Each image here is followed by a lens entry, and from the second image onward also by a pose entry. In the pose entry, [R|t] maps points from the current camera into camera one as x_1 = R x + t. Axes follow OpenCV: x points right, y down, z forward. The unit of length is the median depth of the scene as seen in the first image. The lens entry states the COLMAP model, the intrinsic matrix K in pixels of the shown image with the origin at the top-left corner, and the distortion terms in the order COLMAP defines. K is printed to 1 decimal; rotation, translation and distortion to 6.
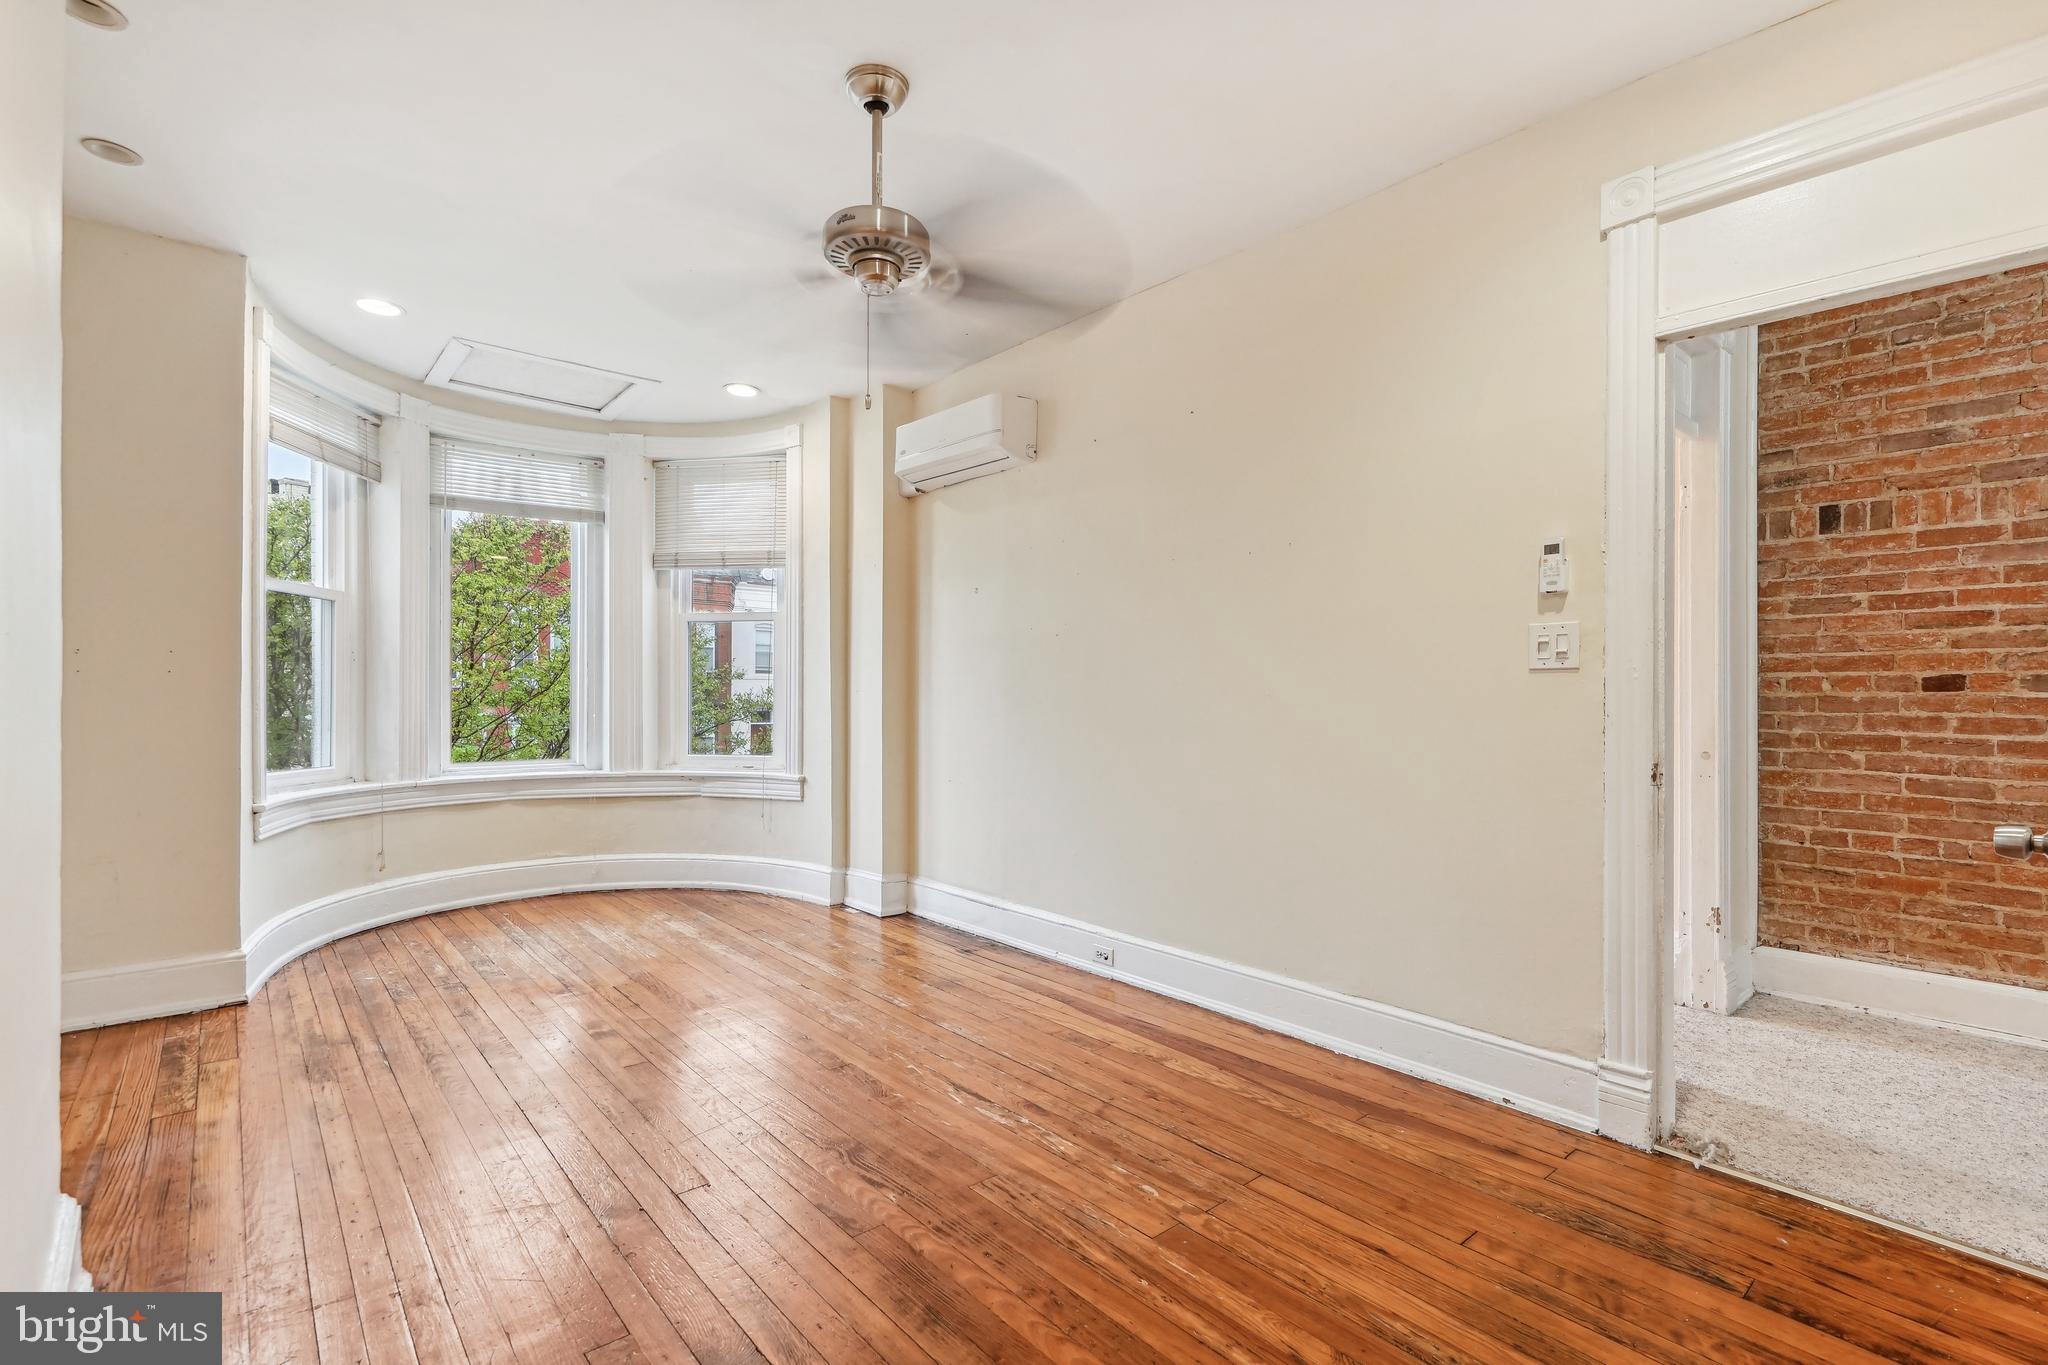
lens RADIAL K [[945.4, 0, 1024.0], [0, 945.4, 682.5], [0, 0, 1]] dist [-0.066257, 0.025370]
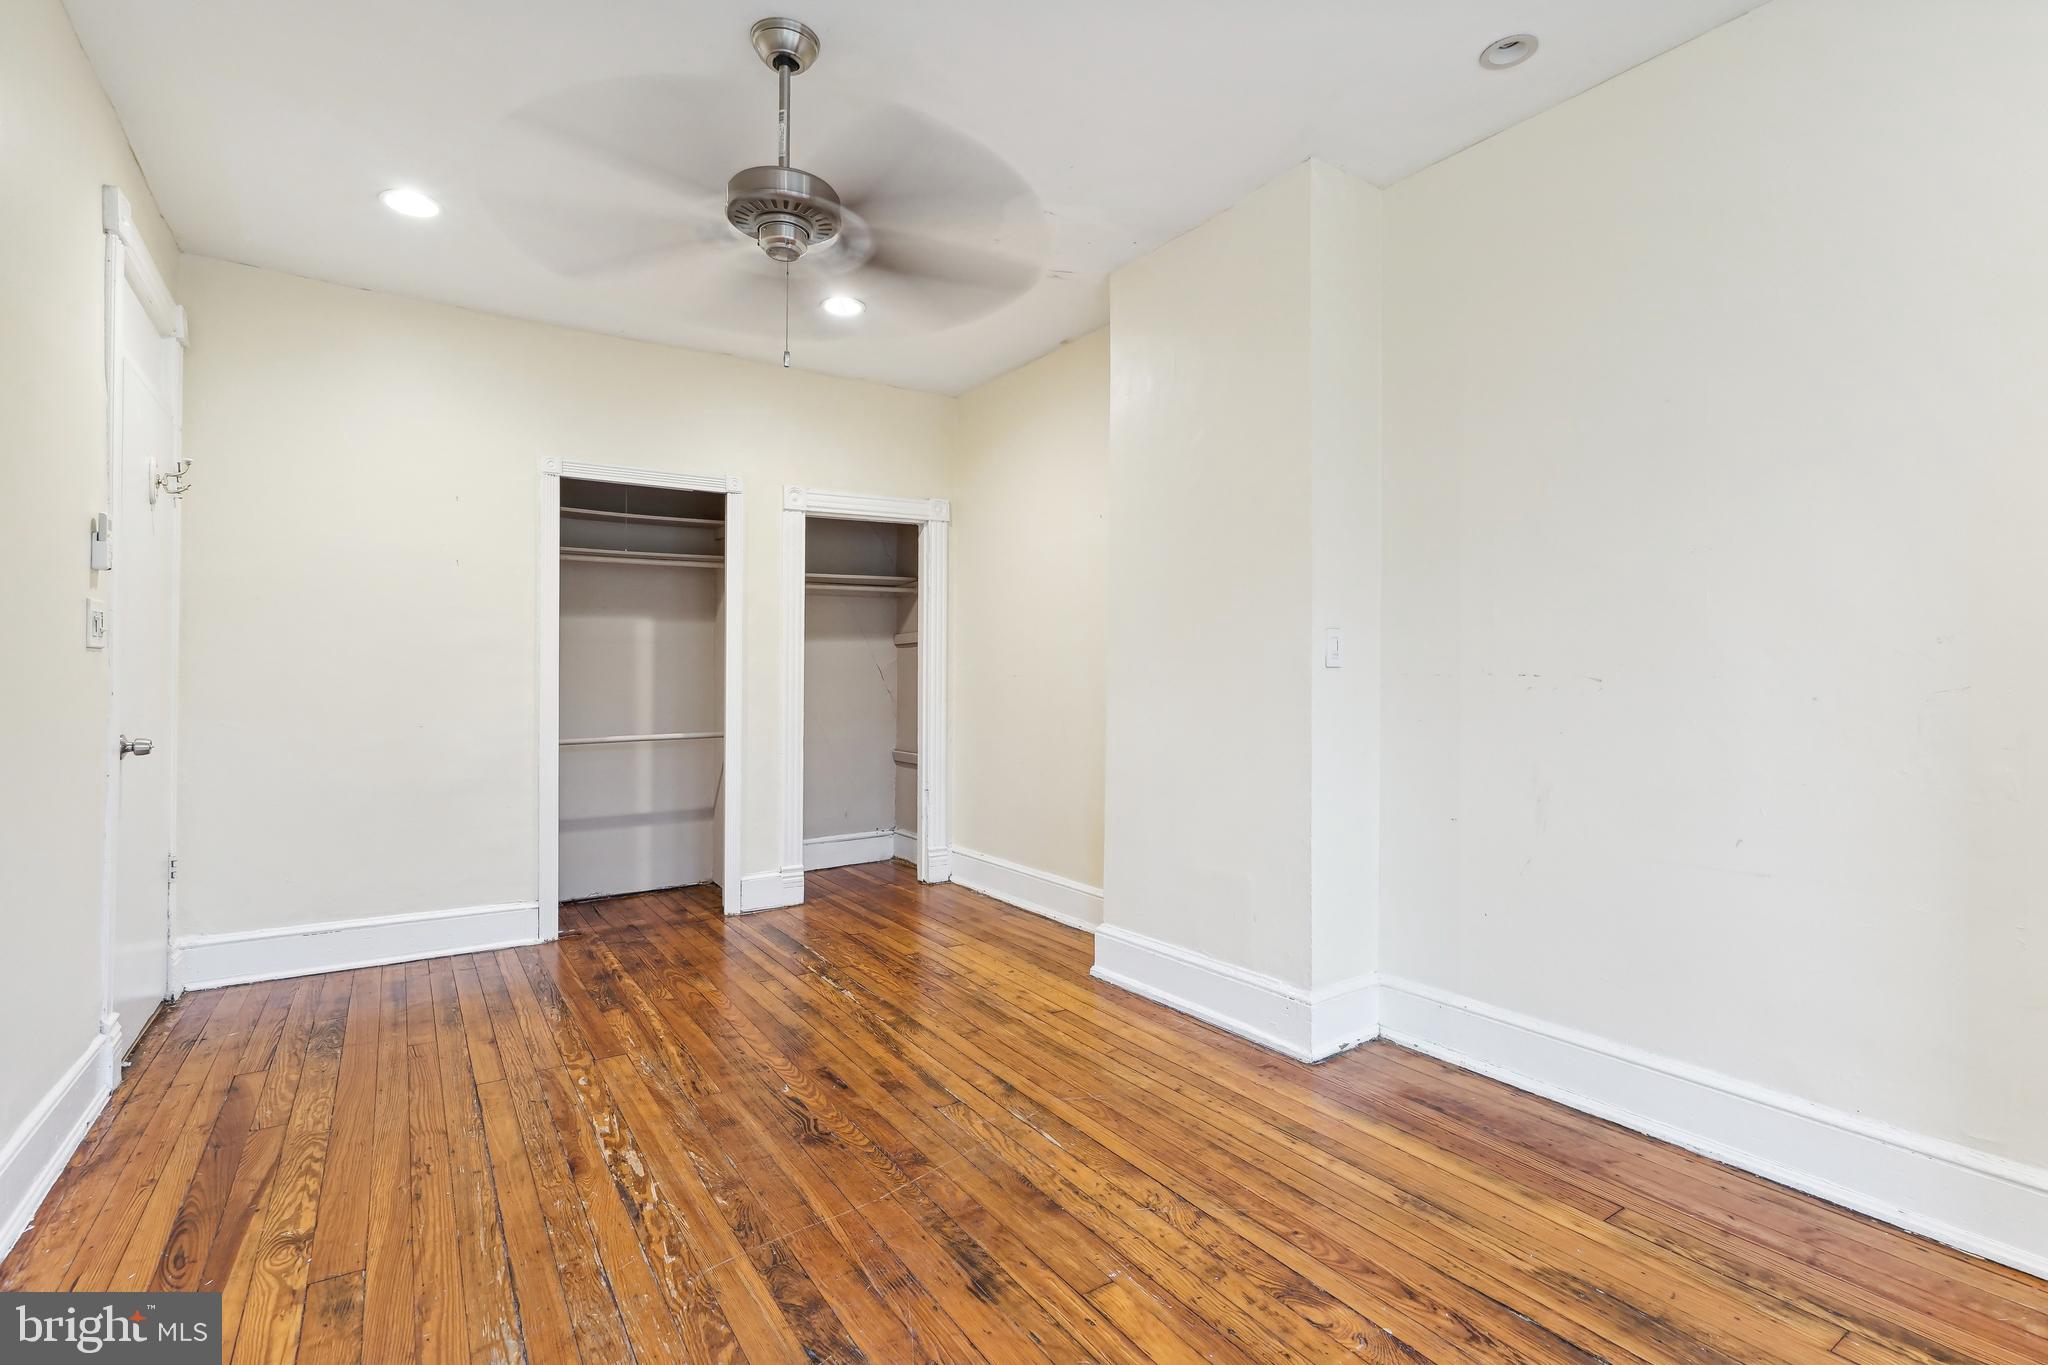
lens RADIAL K [[945.4, 0, 1024.0], [0, 945.4, 682.5], [0, 0, 1]] dist [-0.066257, 0.025370]
pose [[-0.992847, -0.014713, 0.118485, -0.545512], [-0.015093, 0.999883, -0.002314, 0.014342], [-0.118437, -0.004086, -0.992953, 2.018397]]
